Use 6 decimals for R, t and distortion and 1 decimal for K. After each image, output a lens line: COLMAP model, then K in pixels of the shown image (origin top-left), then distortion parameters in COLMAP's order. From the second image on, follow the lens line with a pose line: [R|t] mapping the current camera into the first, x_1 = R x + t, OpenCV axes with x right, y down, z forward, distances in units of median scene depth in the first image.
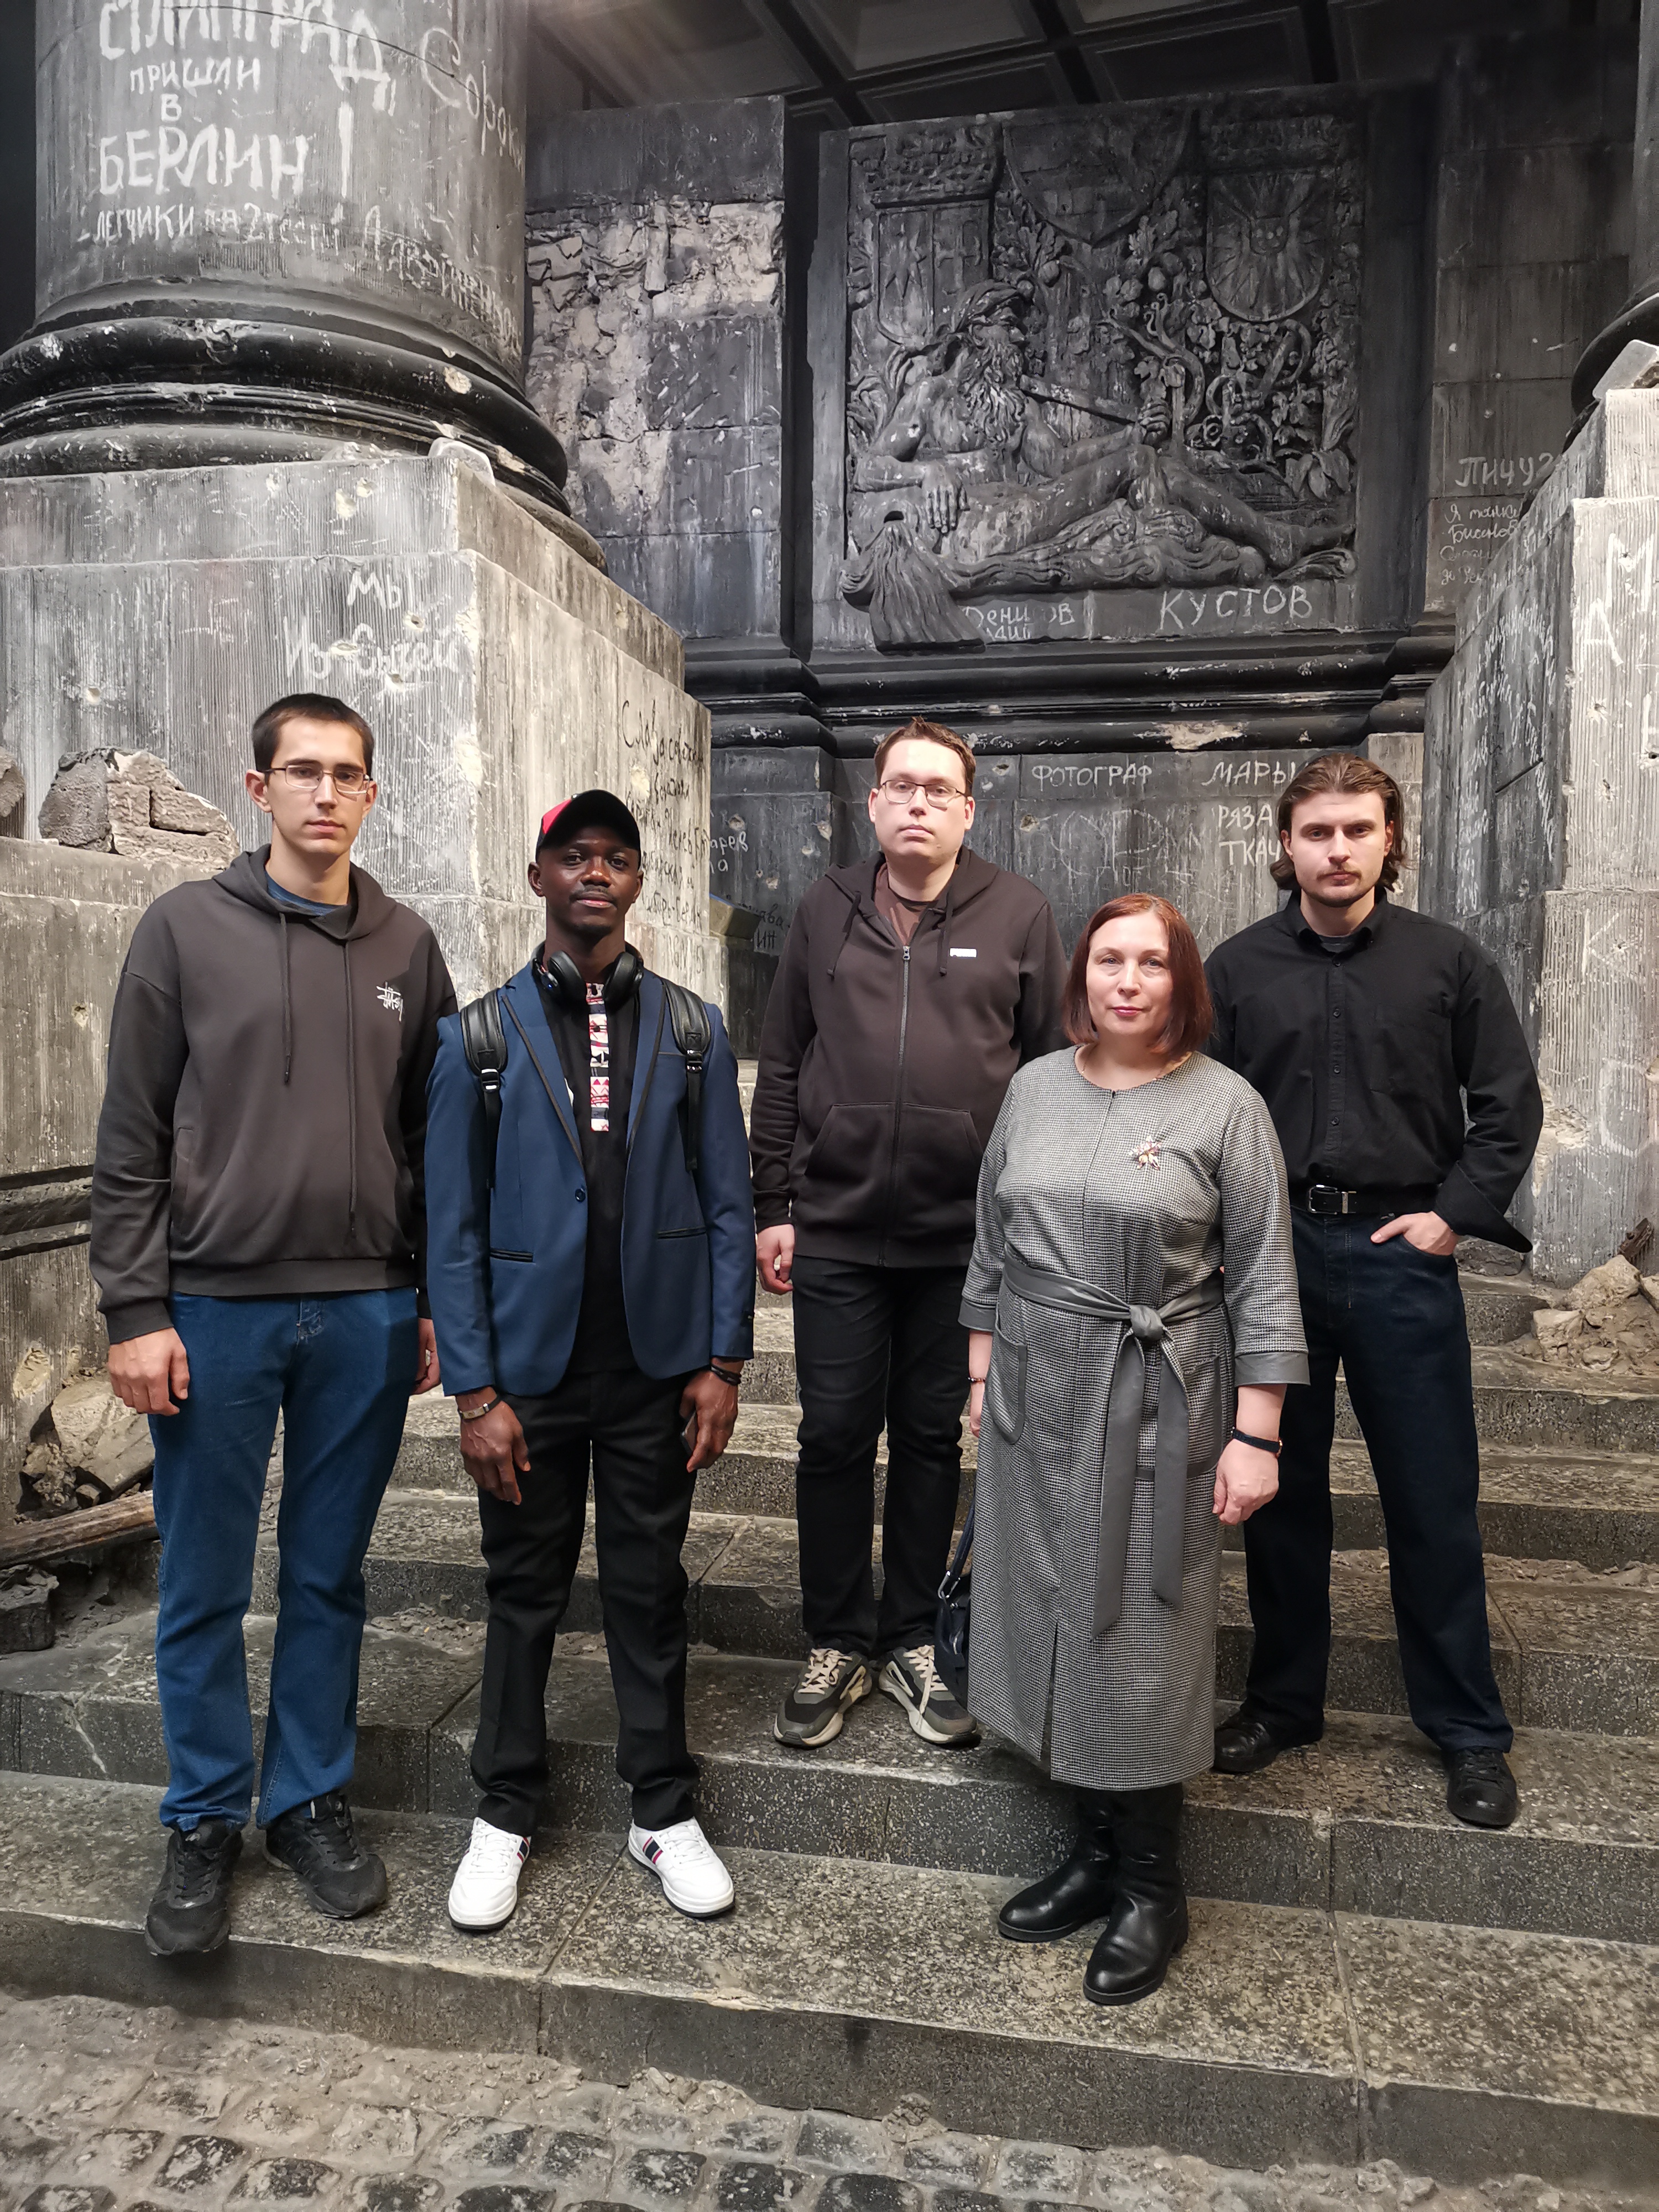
lens RADIAL K [[1698.9, 0, 832.8], [0, 1698.9, 1104.1], [0, 0, 1]] dist [0.033069, -0.041109]
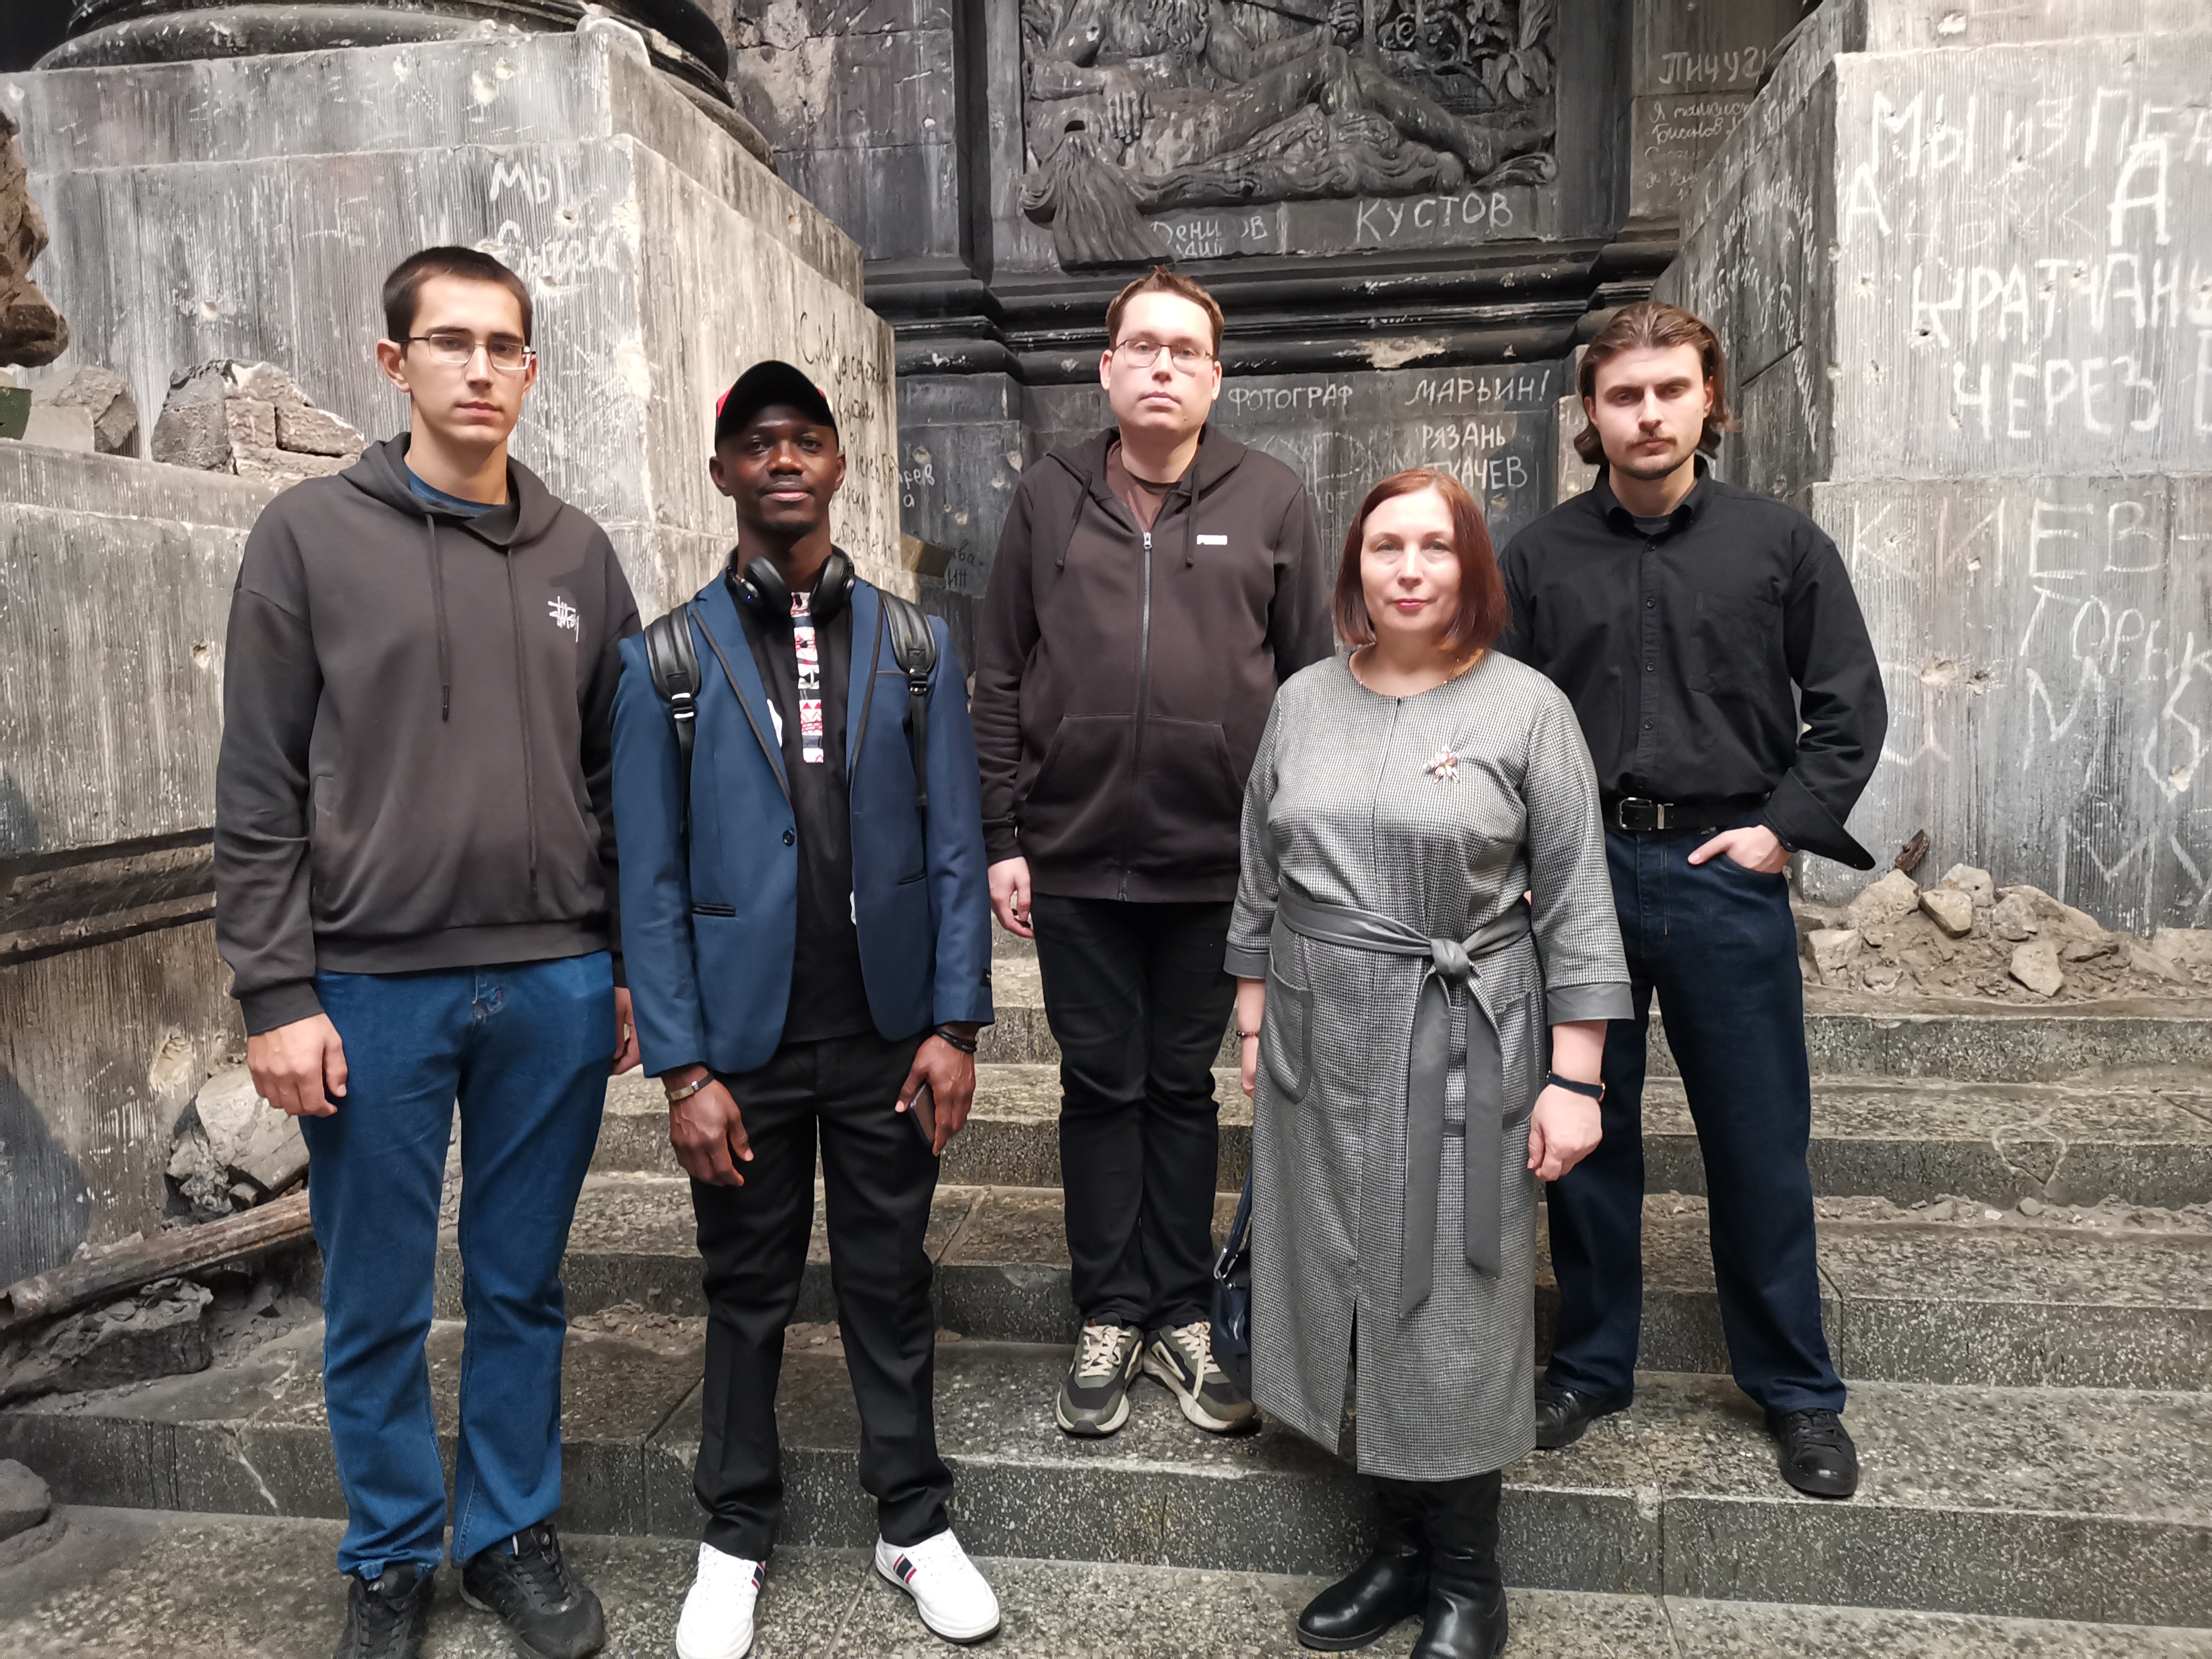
lens RADIAL K [[1698.9, 0, 1103.1], [0, 1698.9, 835.9], [0, 0, 1]] dist [0.033069, -0.041109]
pose [[0.998189, -0.034018, 0.049620, -0.028299], [0.031630, 0.998340, 0.048140, 0.013496], [-0.051175, -0.046483, 0.997607, 0.105476]]
